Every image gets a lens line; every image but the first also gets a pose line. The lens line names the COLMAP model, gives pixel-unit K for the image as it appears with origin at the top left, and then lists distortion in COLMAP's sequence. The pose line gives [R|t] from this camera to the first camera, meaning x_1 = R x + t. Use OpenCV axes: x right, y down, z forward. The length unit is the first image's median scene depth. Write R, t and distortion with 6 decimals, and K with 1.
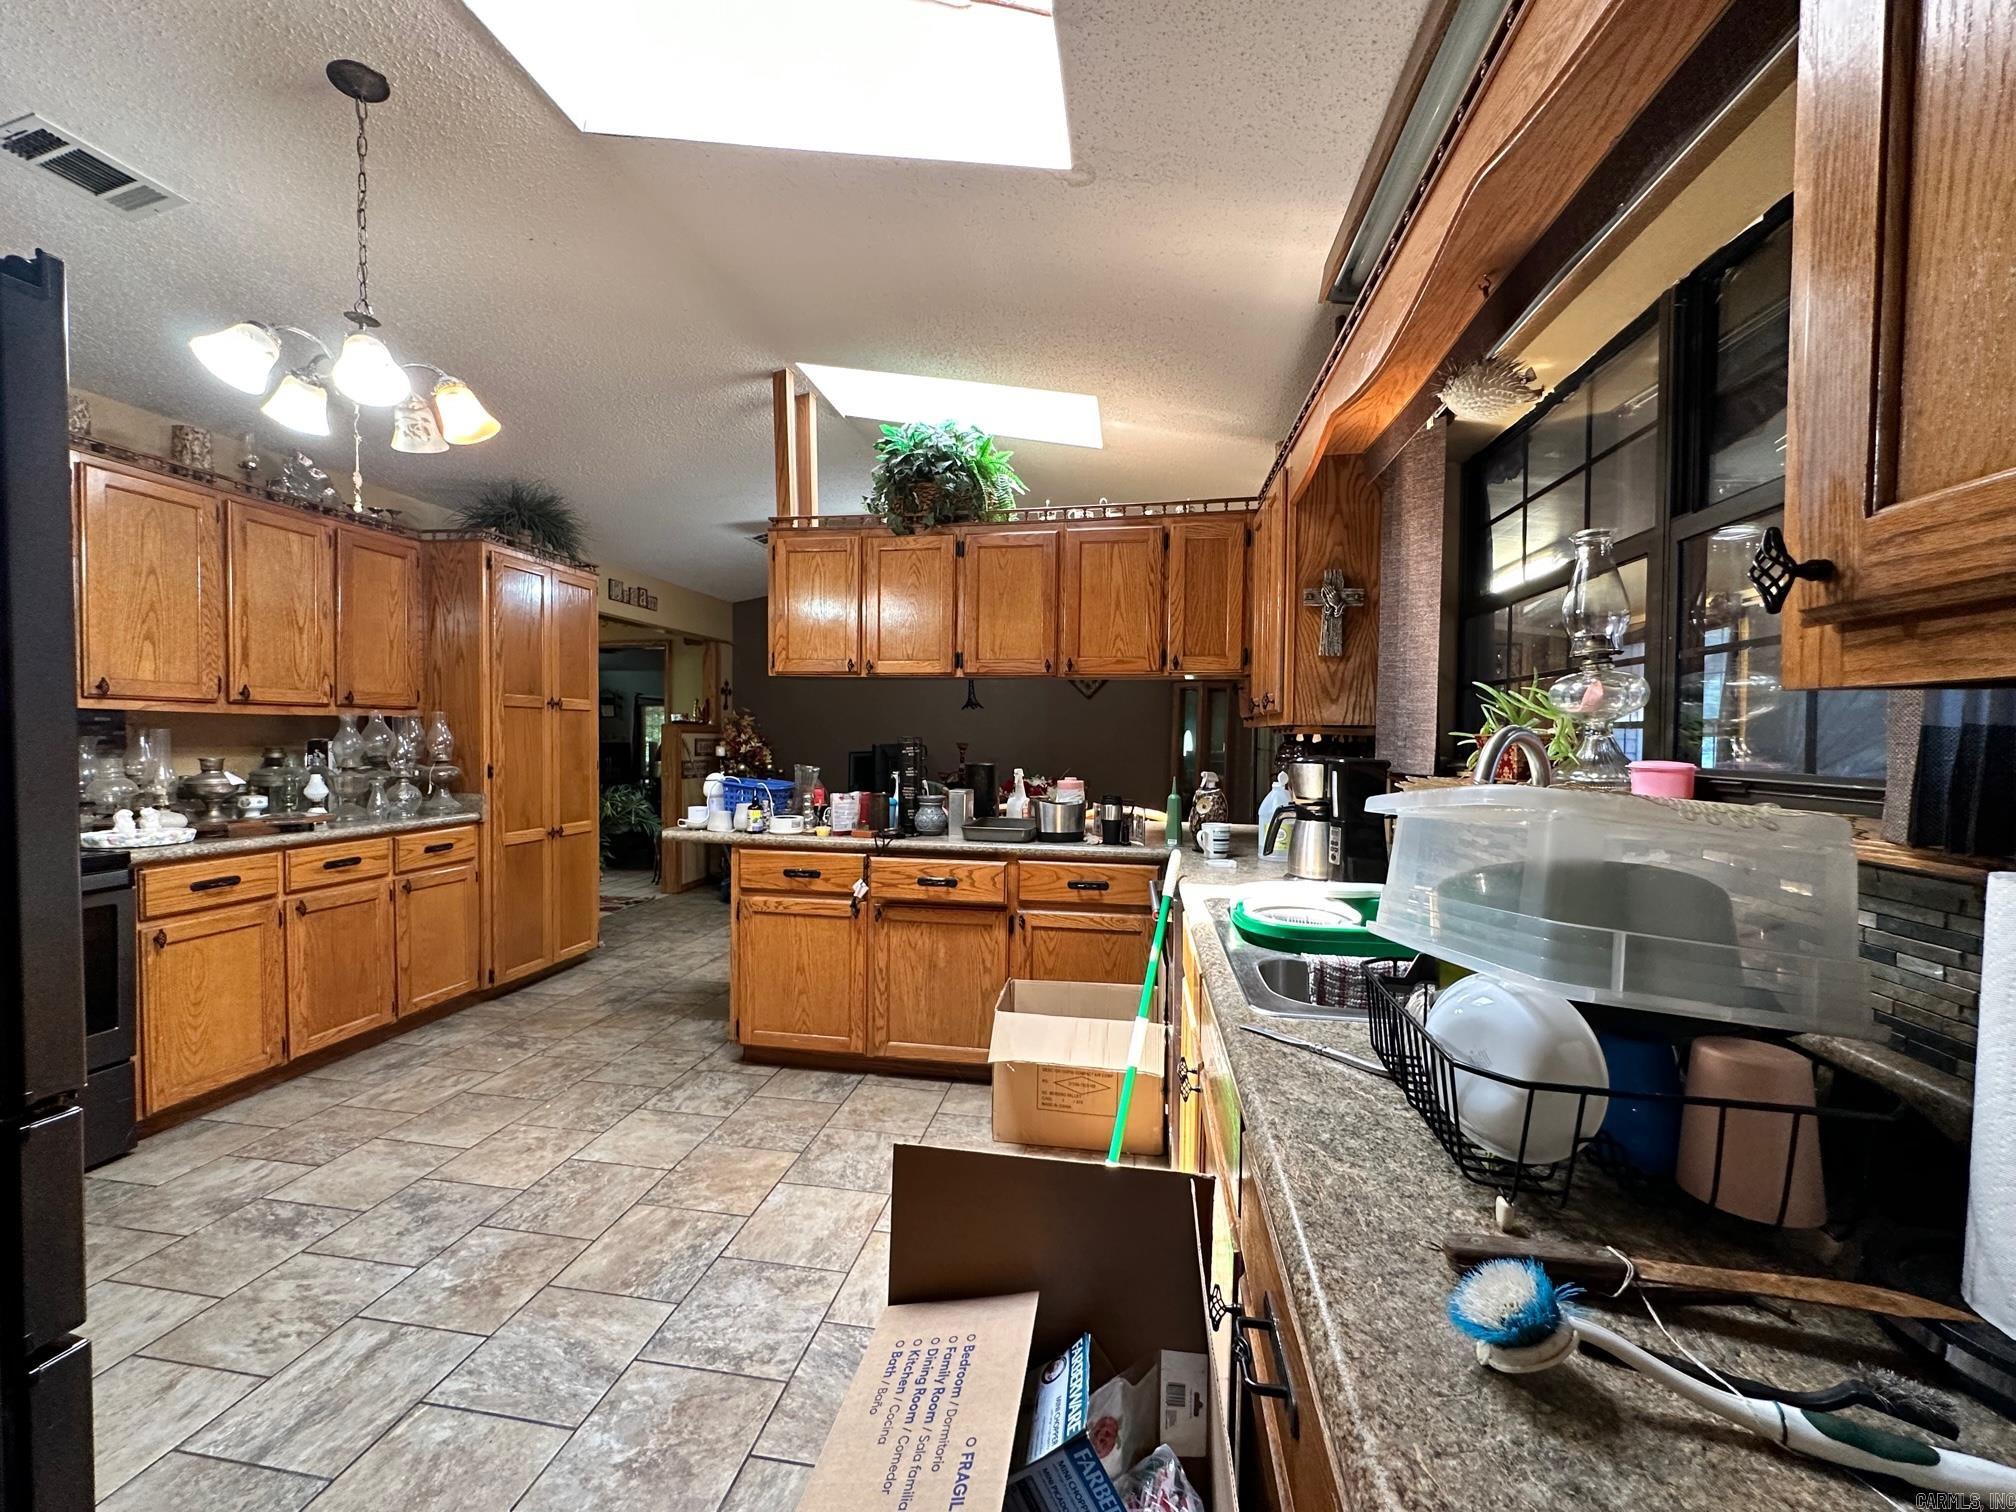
lens RADIAL K [[802.6, 0, 1005.7], [0, 802.6, 755.8], [0, 0, 1]] dist [-0.004212, 0.000659]
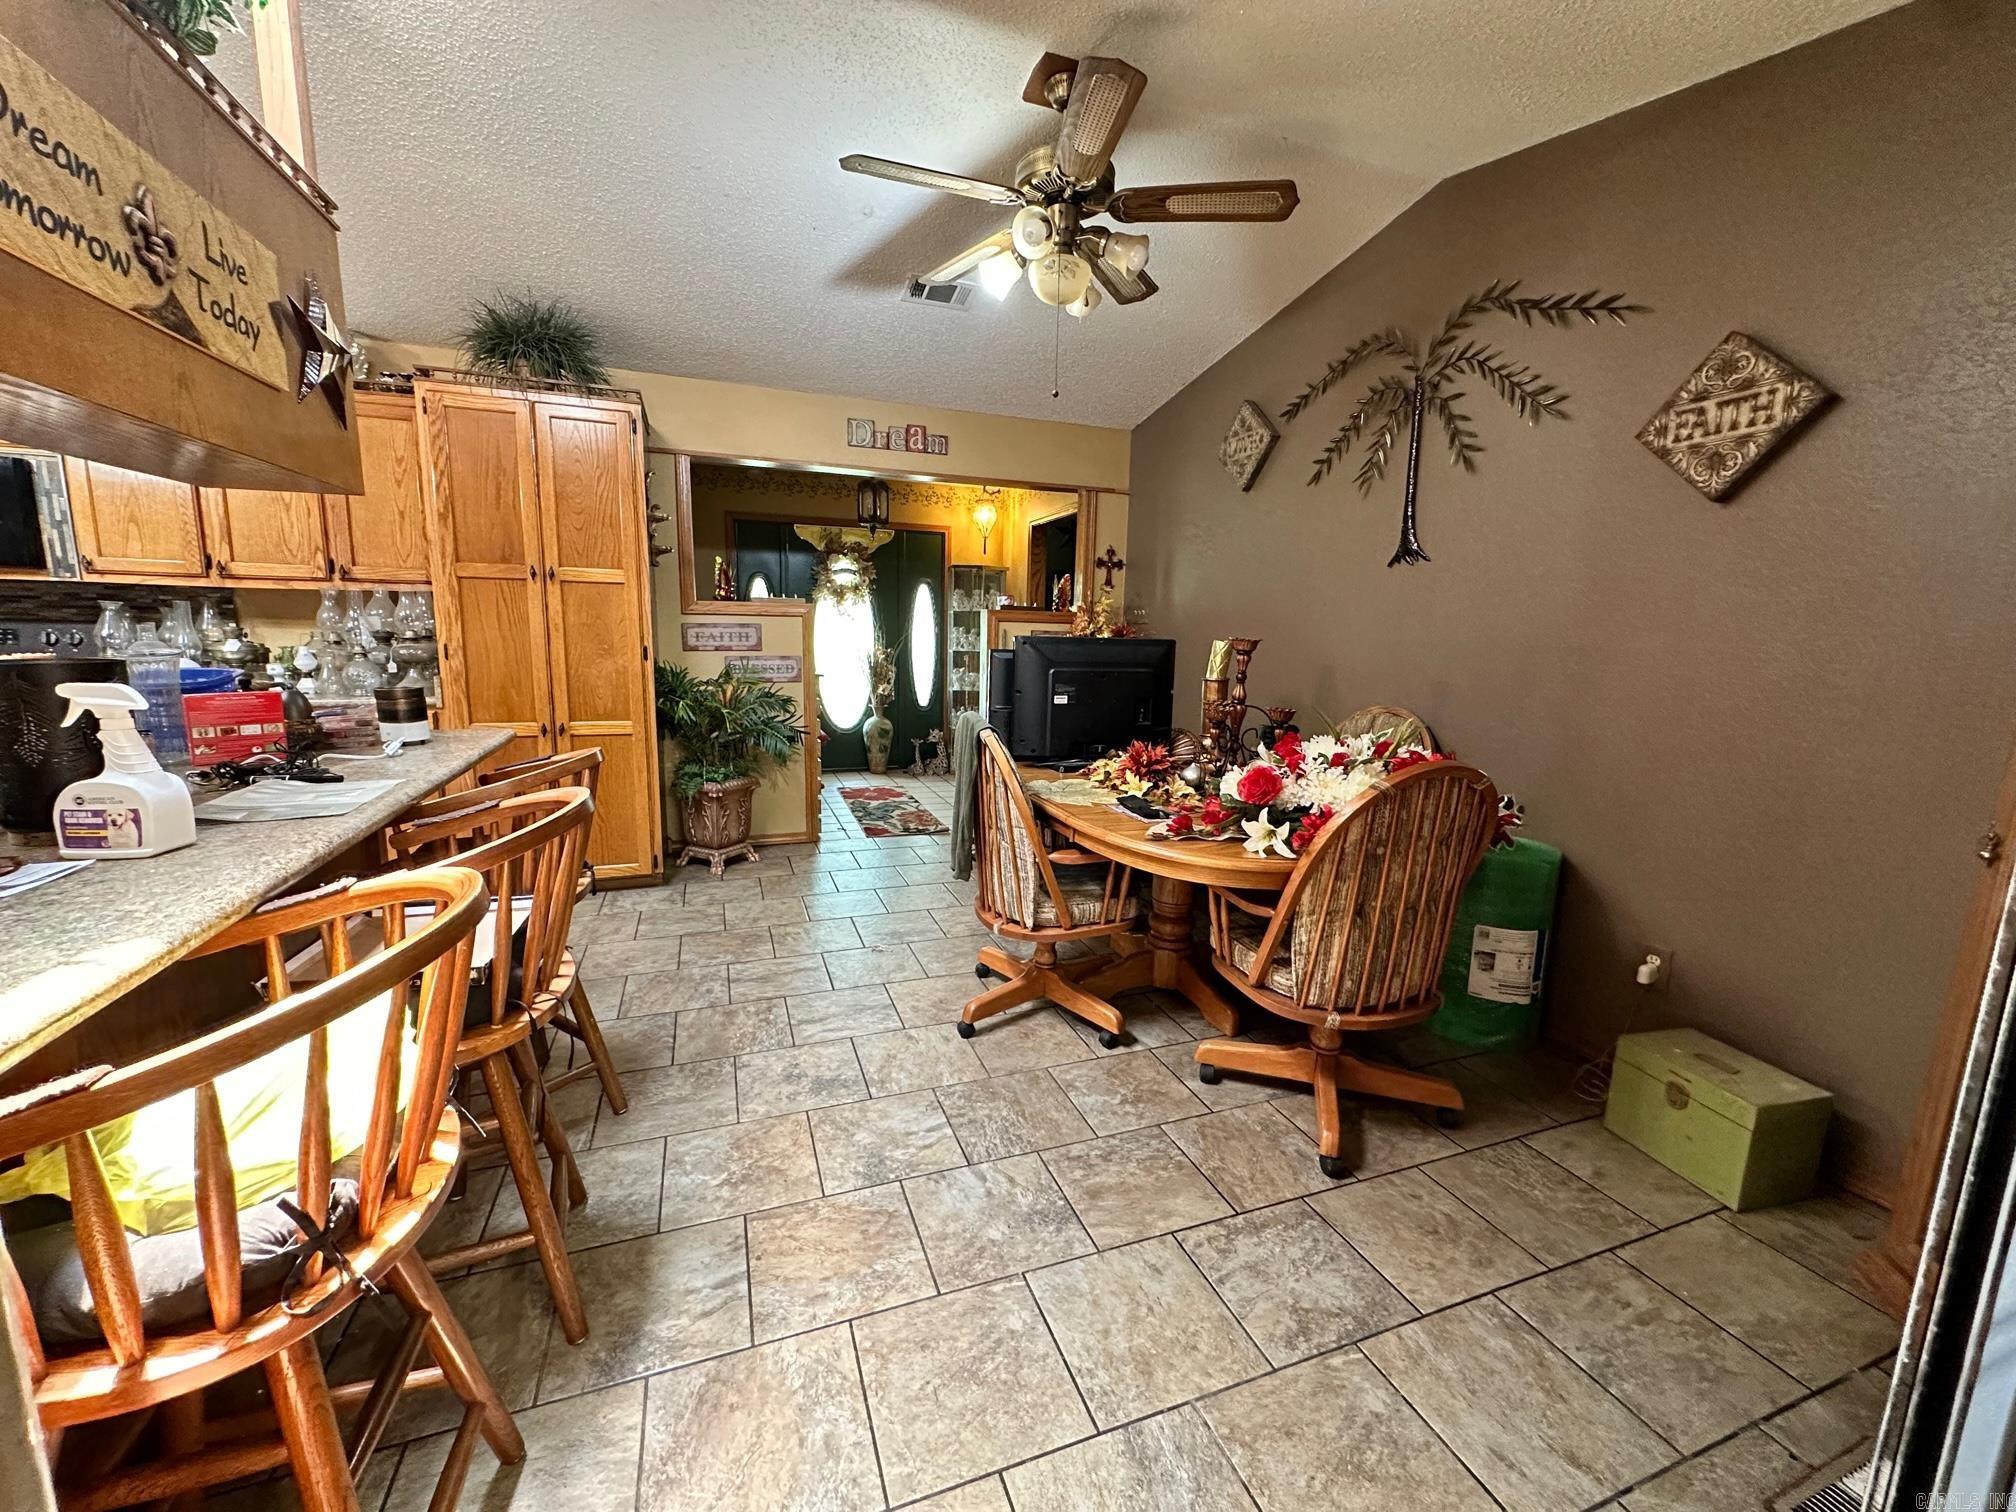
lens RADIAL K [[802.6, 0, 1010.4], [0, 802.6, 759.7], [0, 0, 1]] dist [-0.004212, 0.000659]
pose [[0.490761, 0.140477, -0.859896, 0.264782], [-0.039660, 0.989496, 0.139014, -0.006211], [0.870391, -0.034119, 0.491177, 0.656280]]
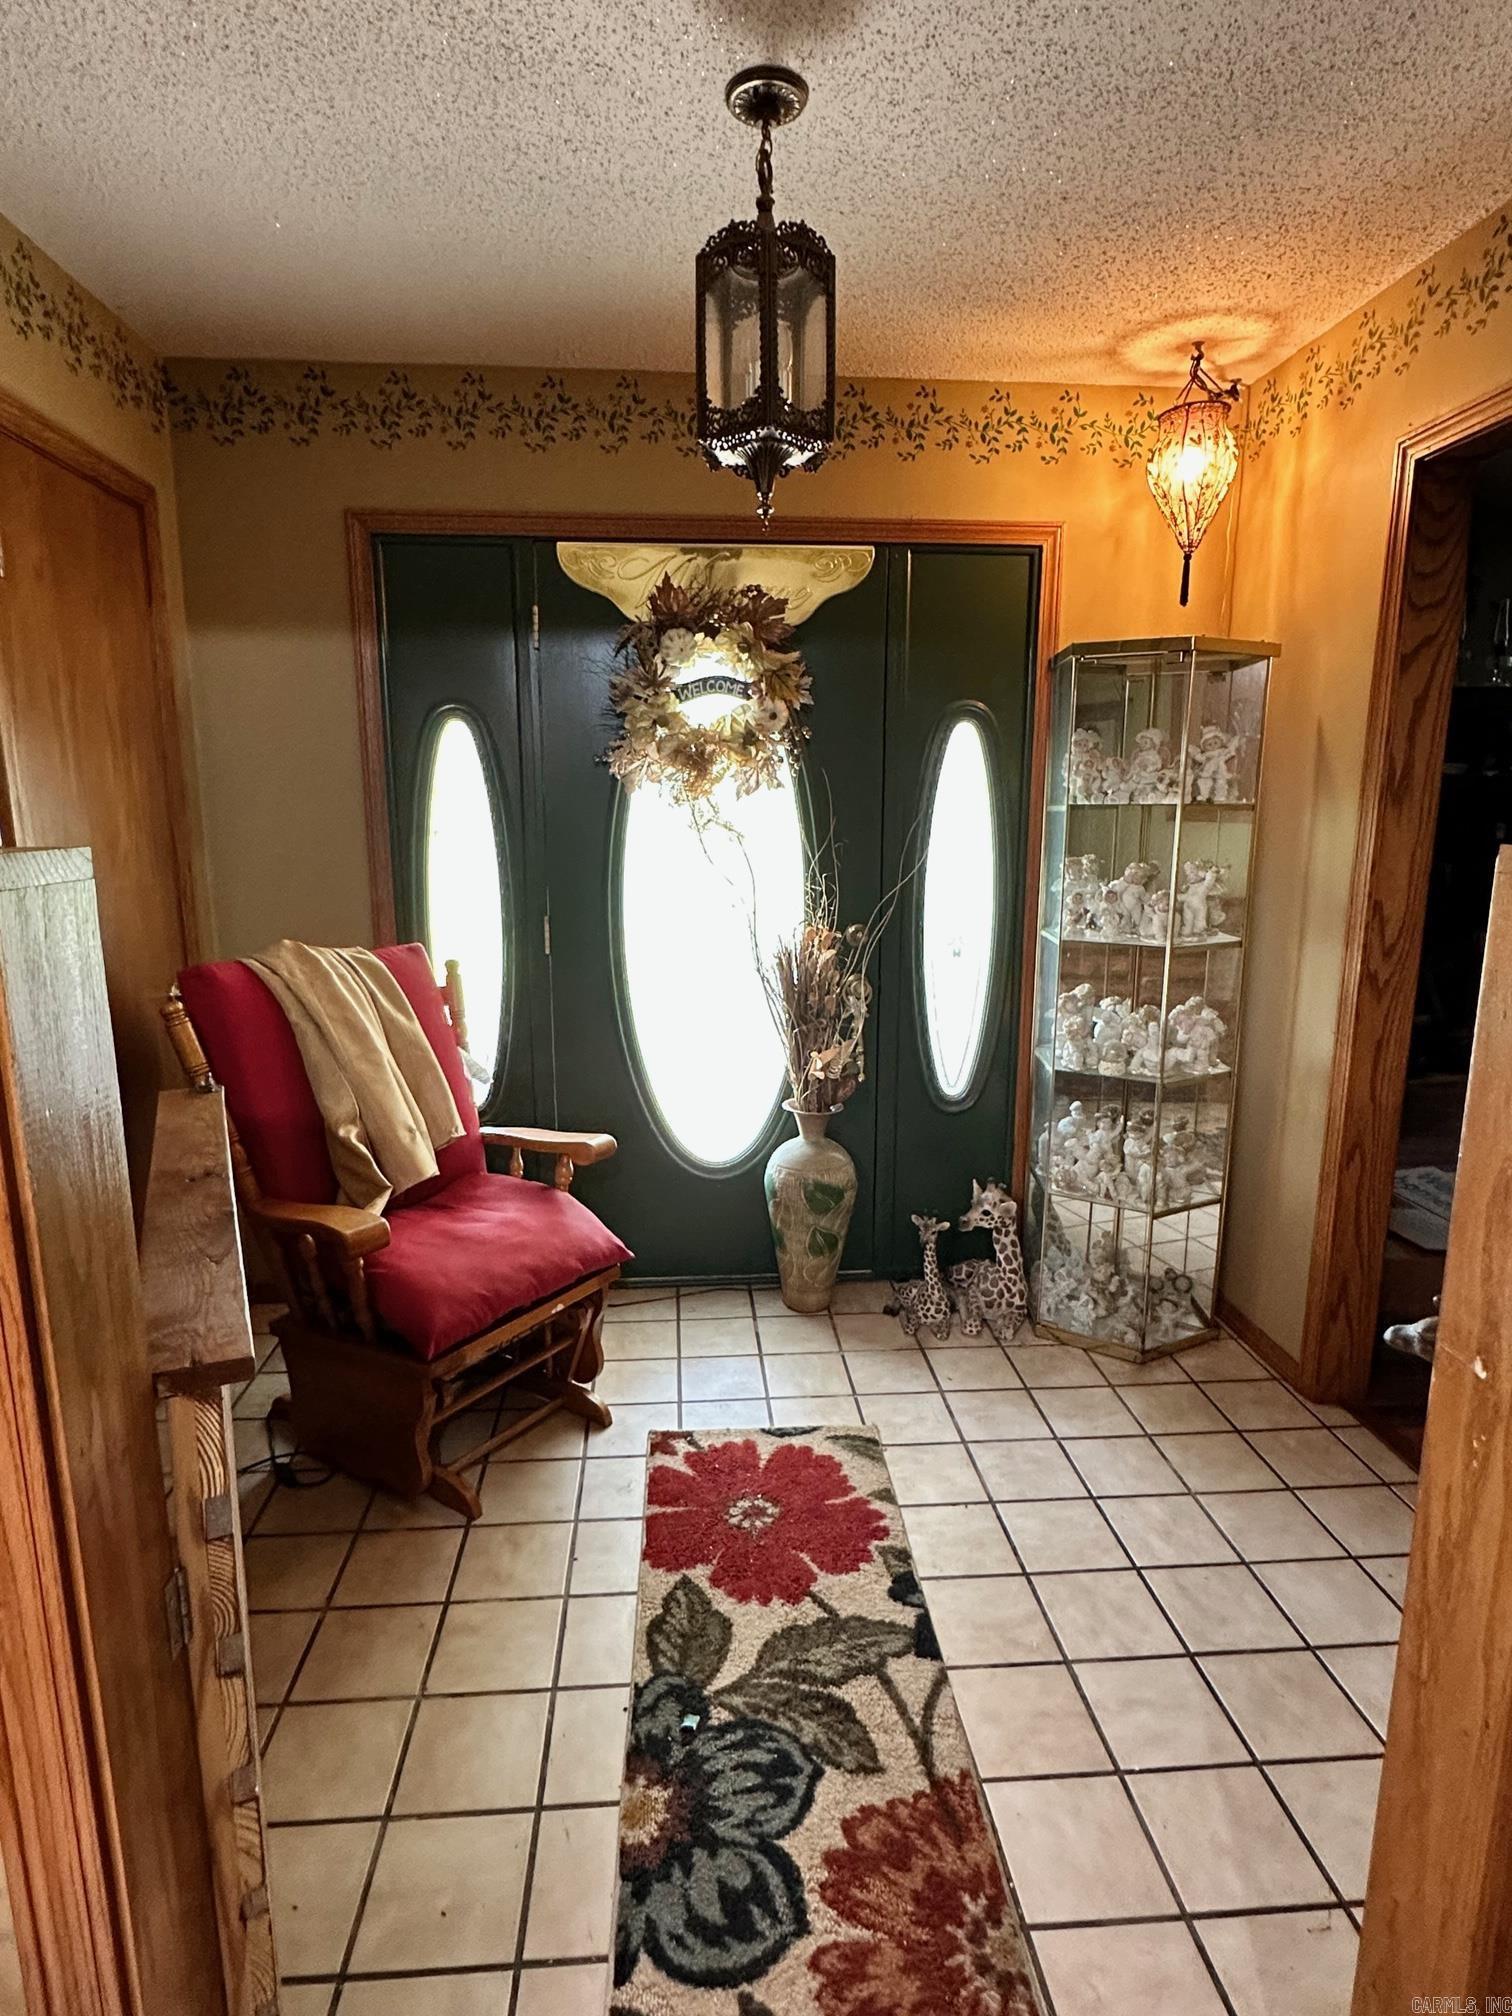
lens RADIAL K [[1058.5, 0, 754.8], [0, 1058.5, 1013.6], [0, 0, 1]] dist [0.001811, 0.000059]
pose [[0.229127, 0.170962, -0.958265, -0.128821], [-0.025084, 0.985166, 0.169763, -0.026807], [0.973073, -0.014860, 0.230017, 0.819892]]
